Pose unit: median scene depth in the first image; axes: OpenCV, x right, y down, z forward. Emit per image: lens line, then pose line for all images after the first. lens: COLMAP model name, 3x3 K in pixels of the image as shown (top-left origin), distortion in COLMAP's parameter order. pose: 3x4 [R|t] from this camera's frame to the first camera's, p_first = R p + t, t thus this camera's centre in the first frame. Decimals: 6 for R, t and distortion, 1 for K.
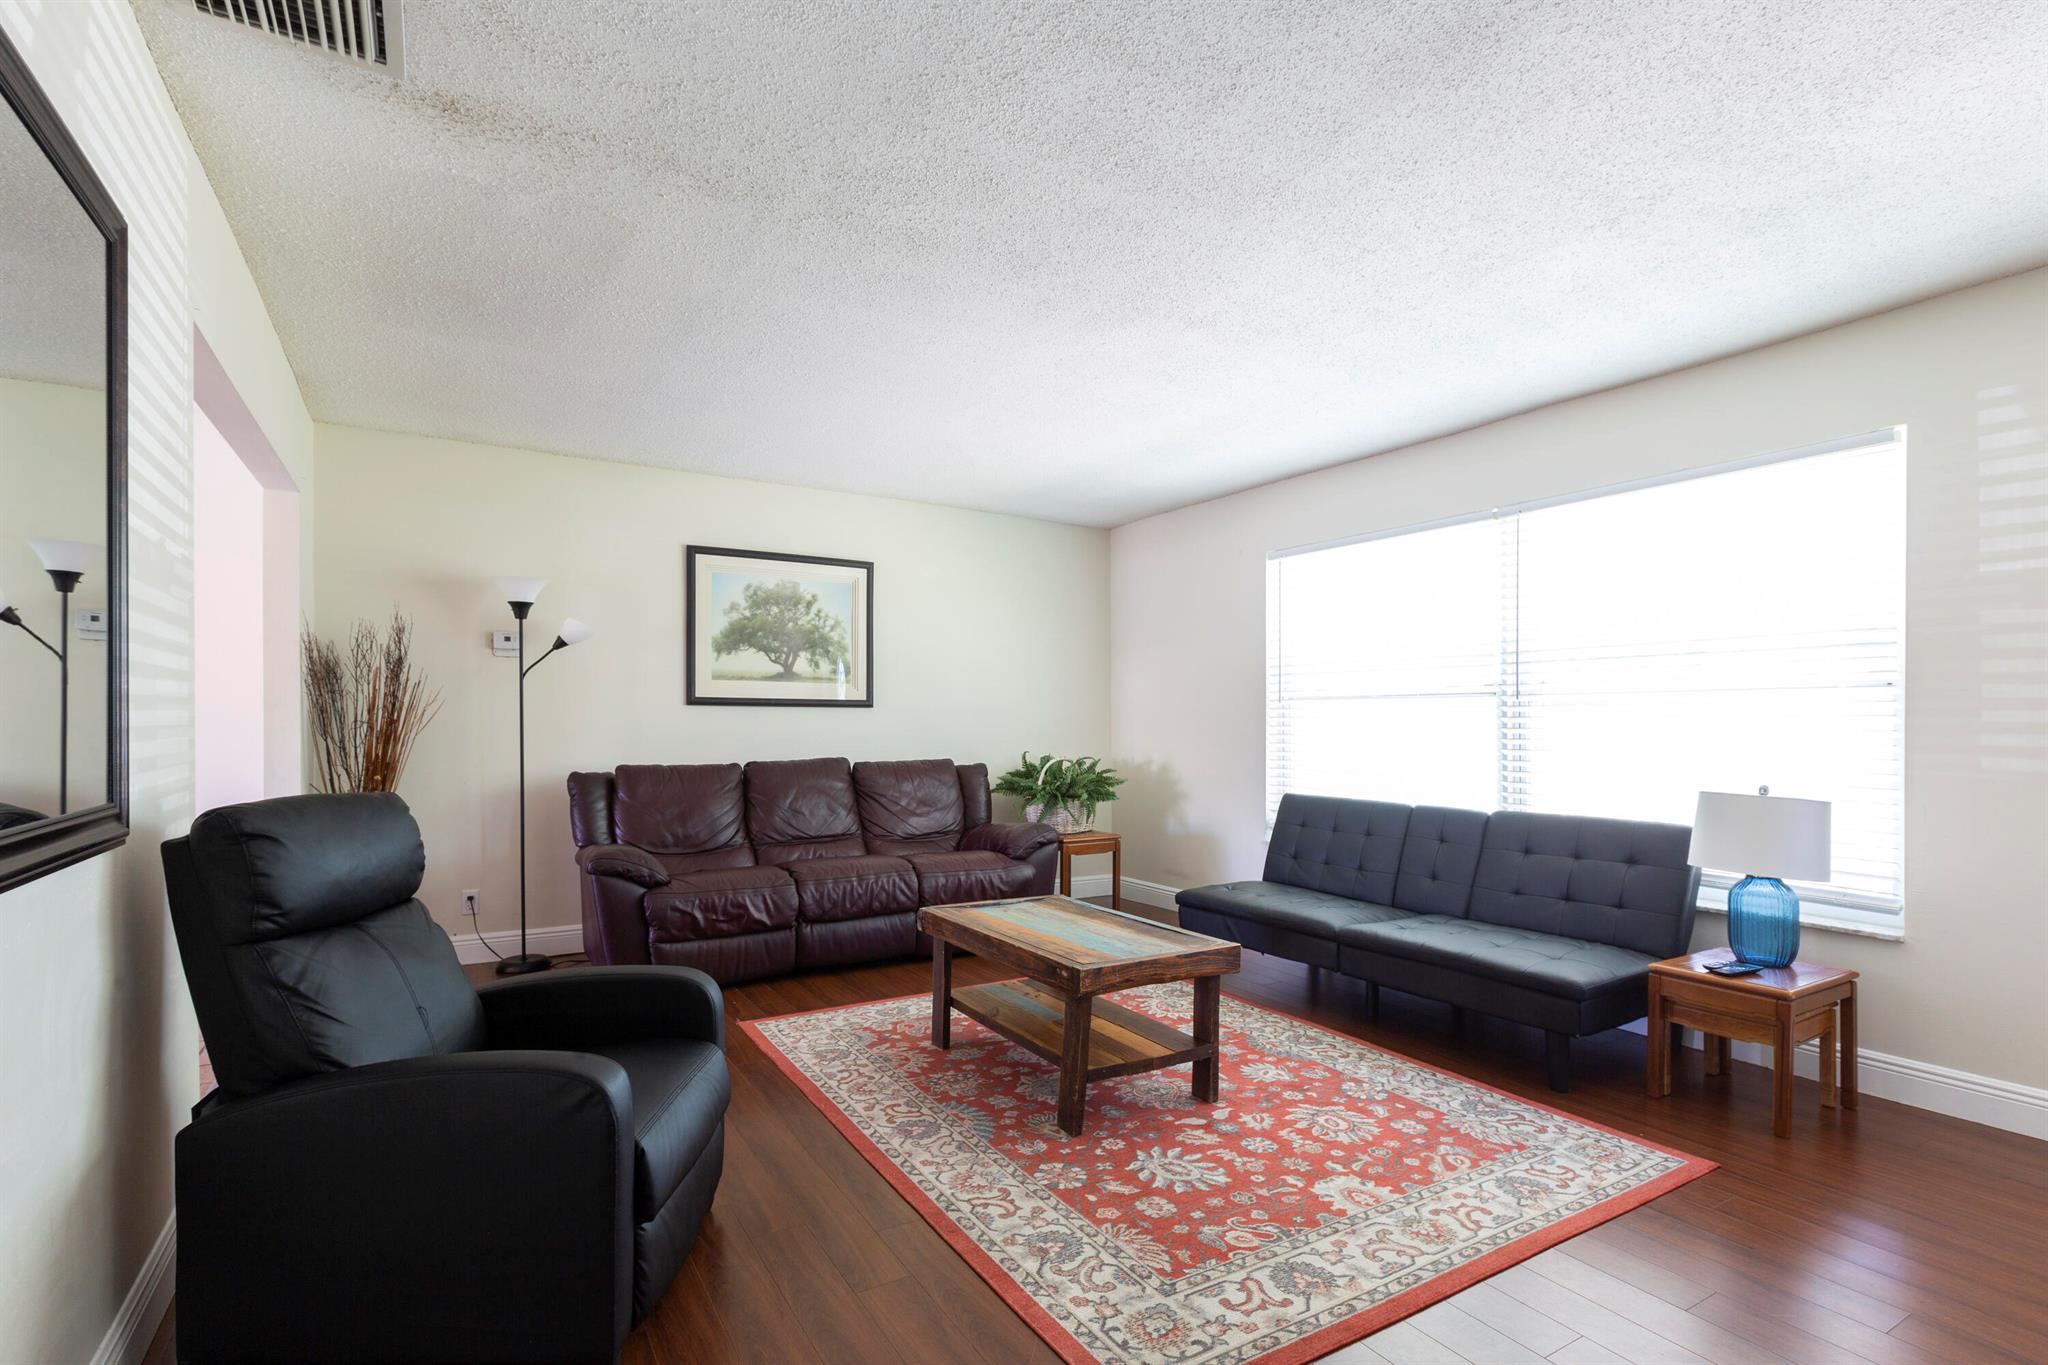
lens RADIAL K [[967.8, 0, 1007.8], [0, 967.8, 726.7], [0, 0, 1]] dist [0.001812, -0.000275]
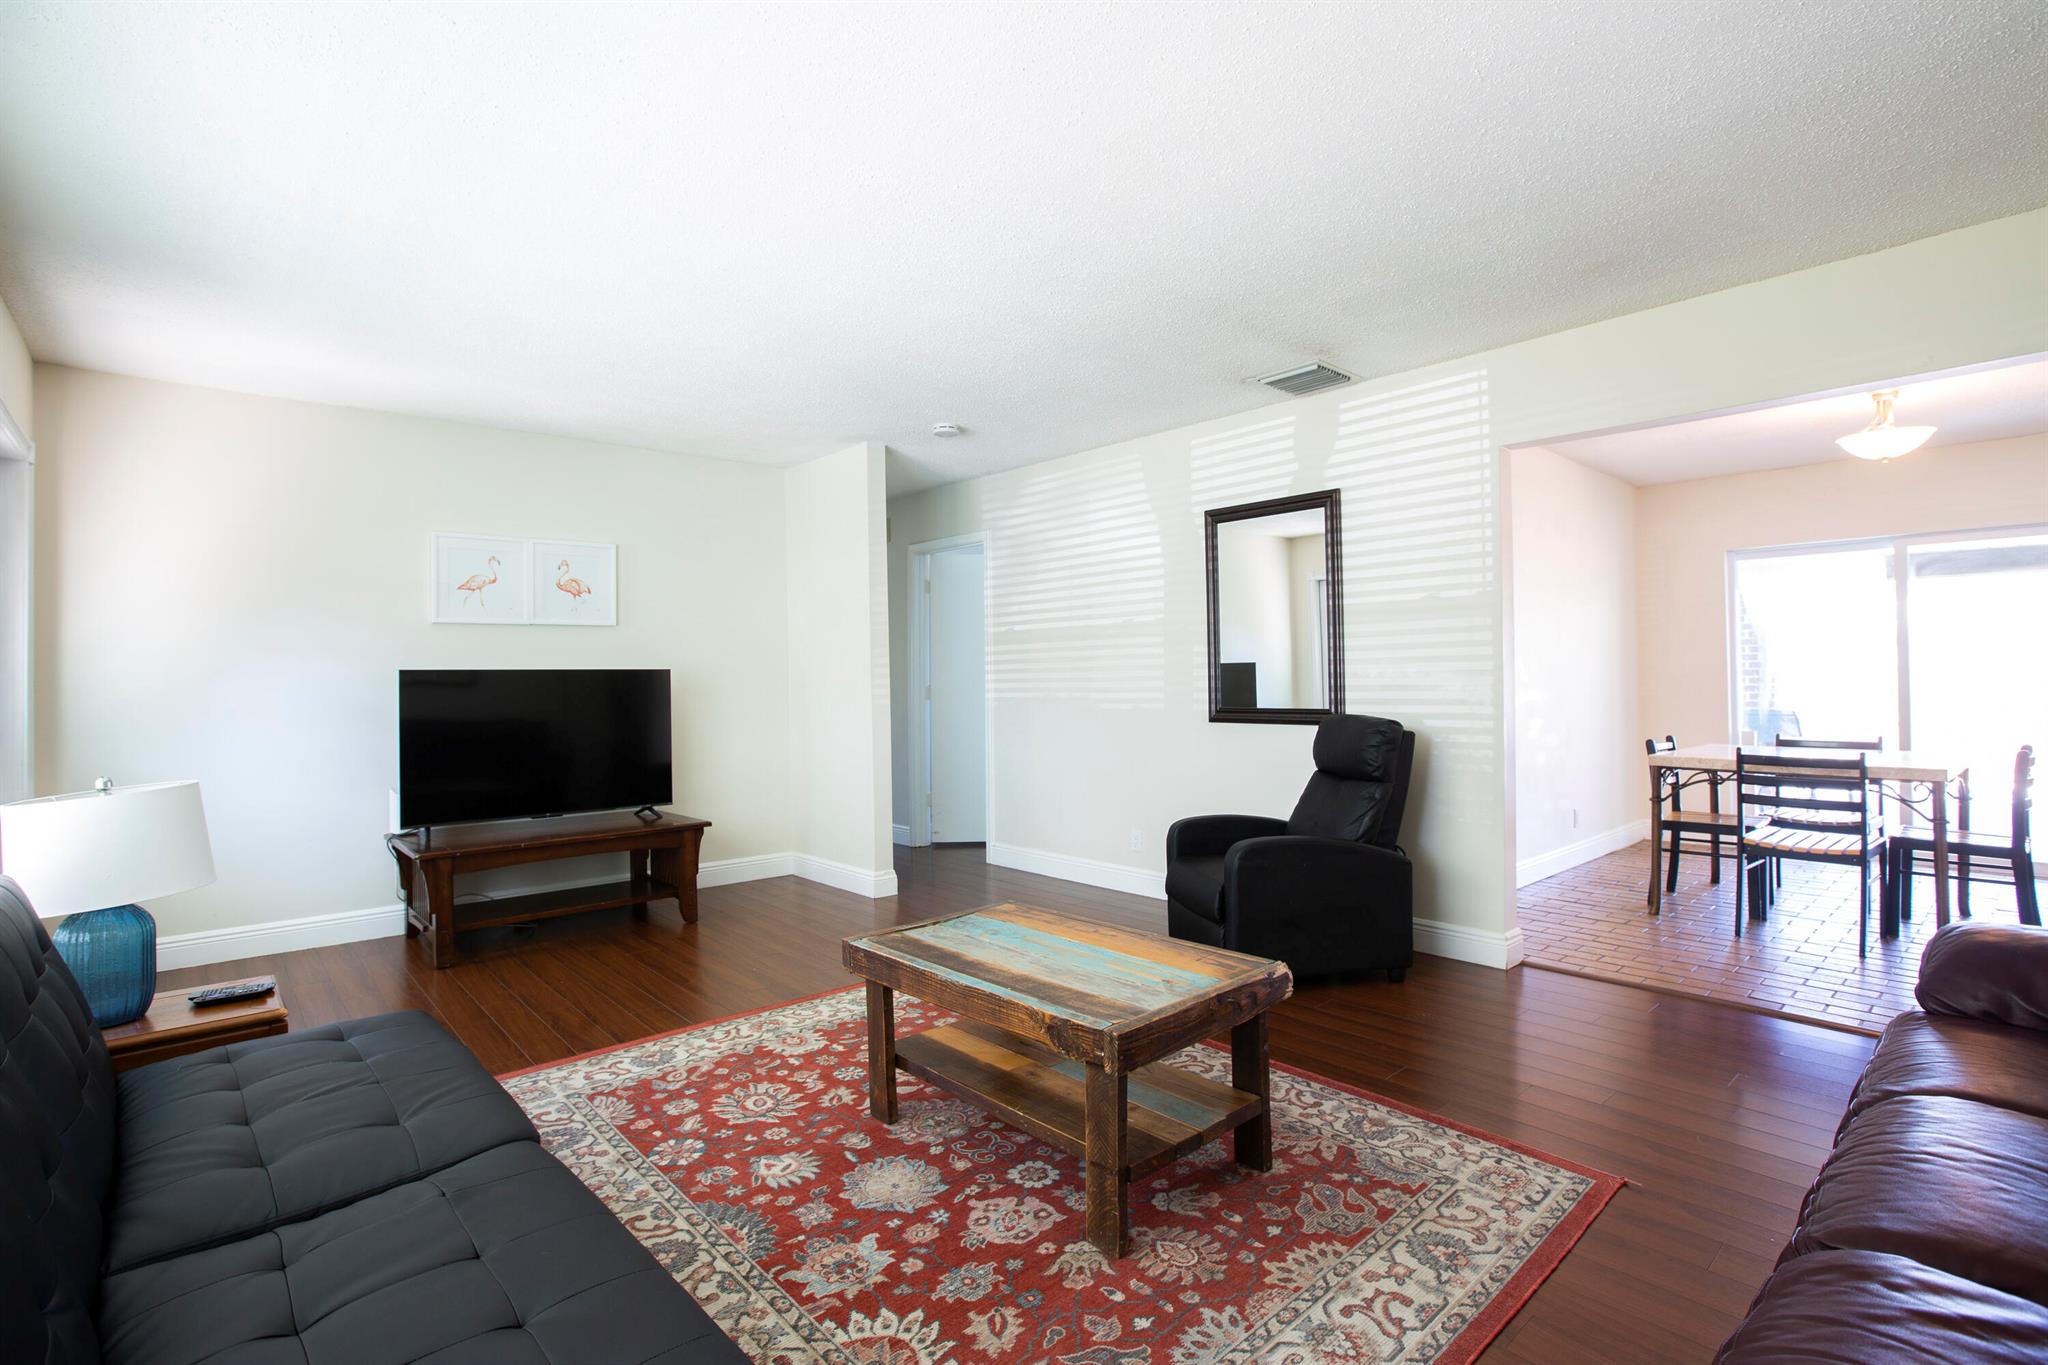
lens RADIAL K [[967.8, 0, 1025.0], [0, 967.8, 685.0], [0, 0, 1]] dist [0.001812, -0.000275]
pose [[-0.978687, 0.005503, -0.205283, 0.260610], [0.005497, 0.999985, 0.000599, -0.004550], [0.205283, -0.000542, -0.978702, 1.908984]]
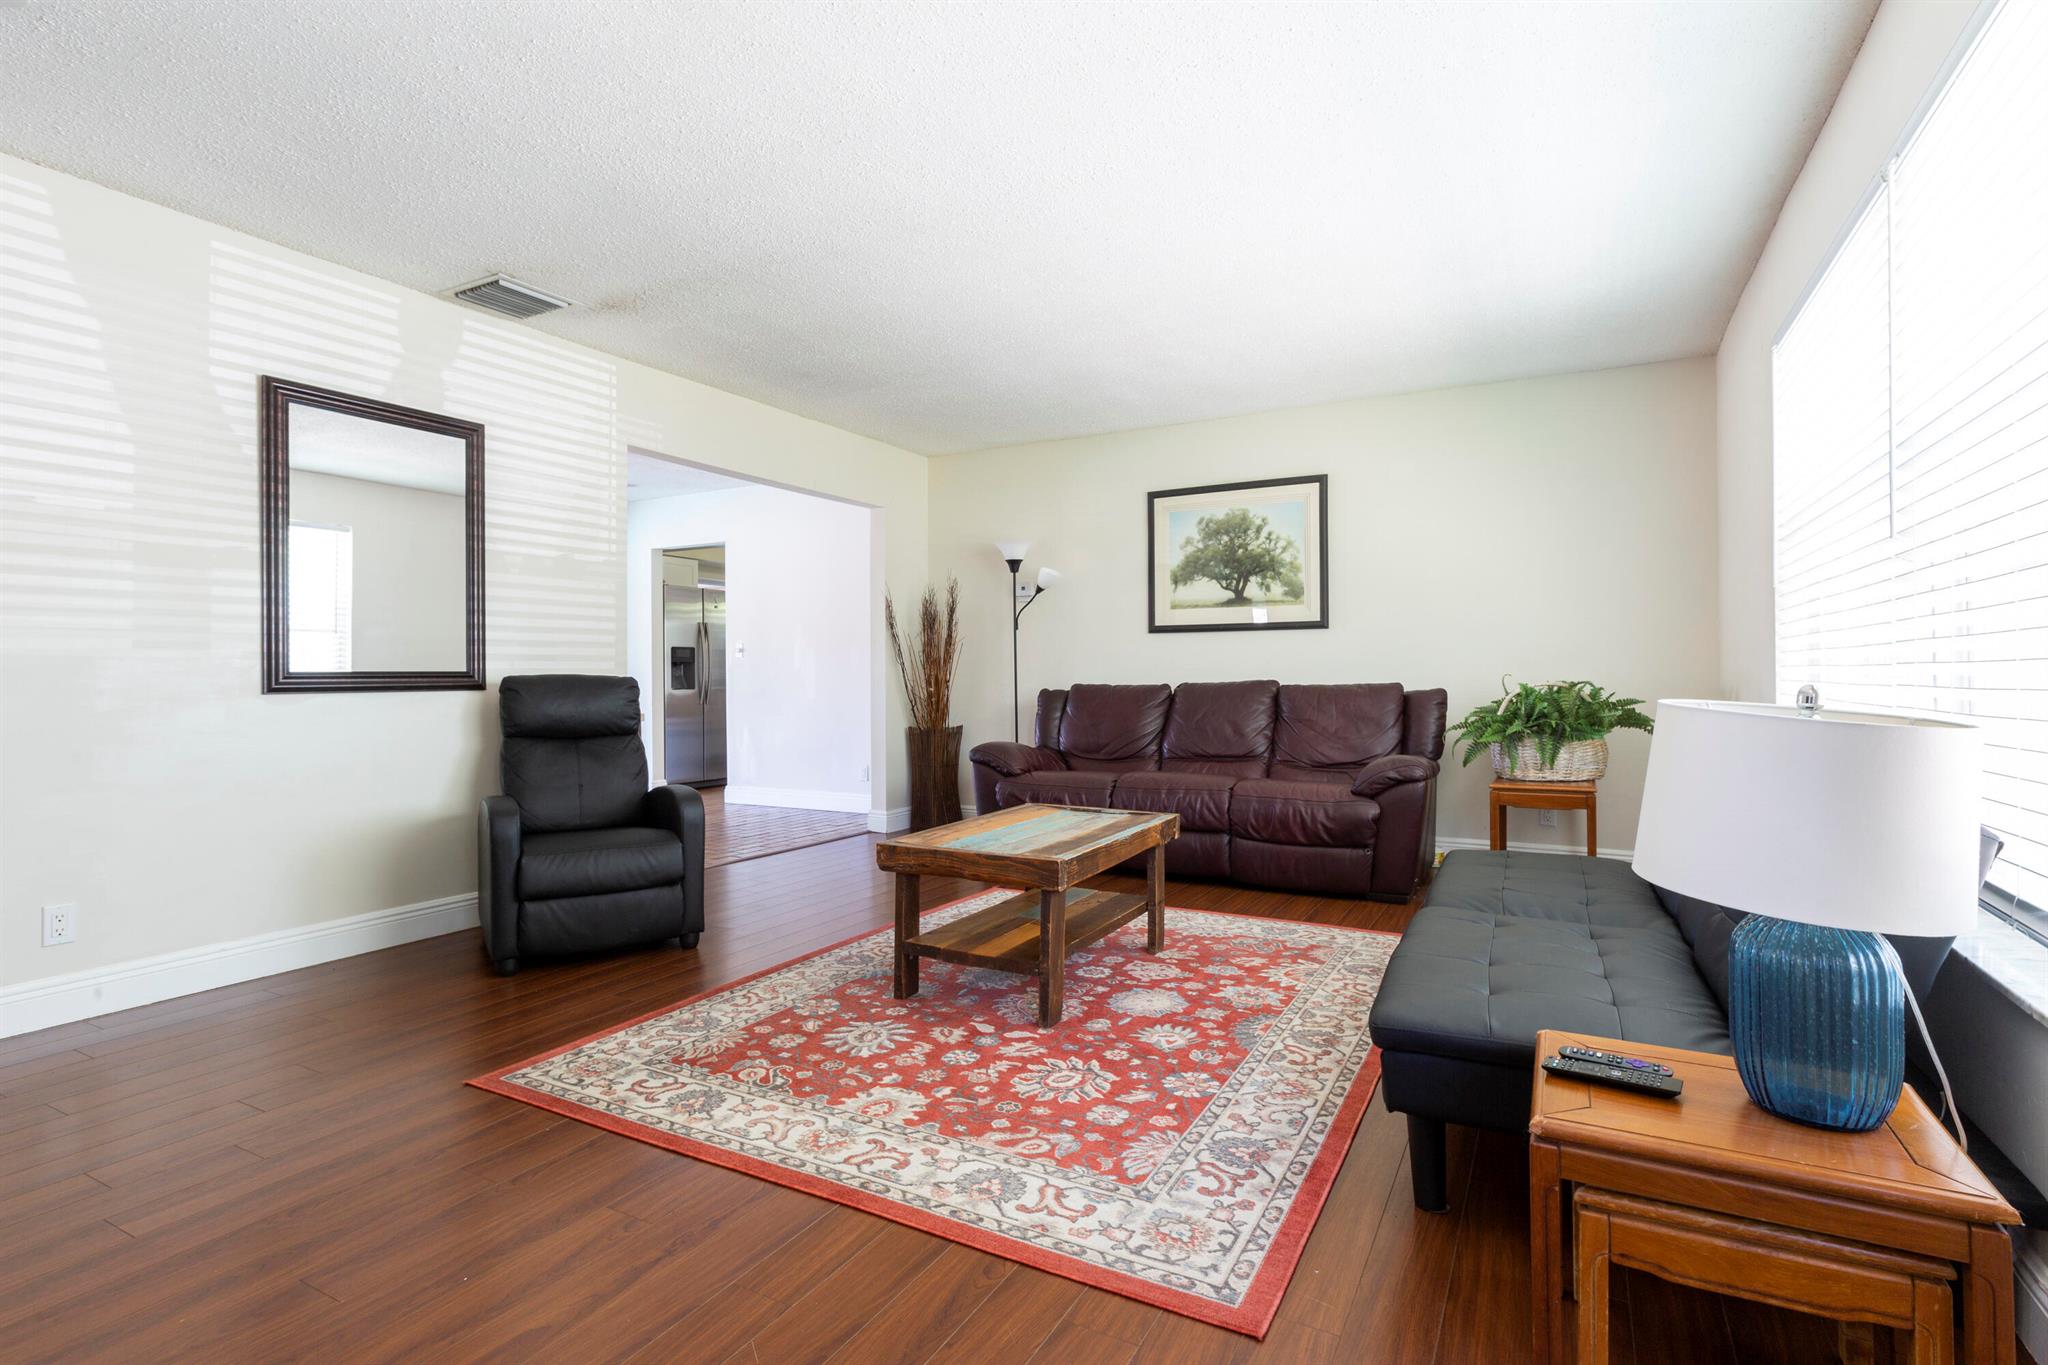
lens RADIAL K [[967.8, 0, 1014.4], [0, 967.8, 669.6], [0, 0, 1]] dist [0.001812, -0.000275]
pose [[0.514492, -0.012077, -0.857410, 0.995005], [0.002637, 0.999918, -0.012502, 0.060213], [0.857491, 0.004171, 0.514482, 0.505555]]
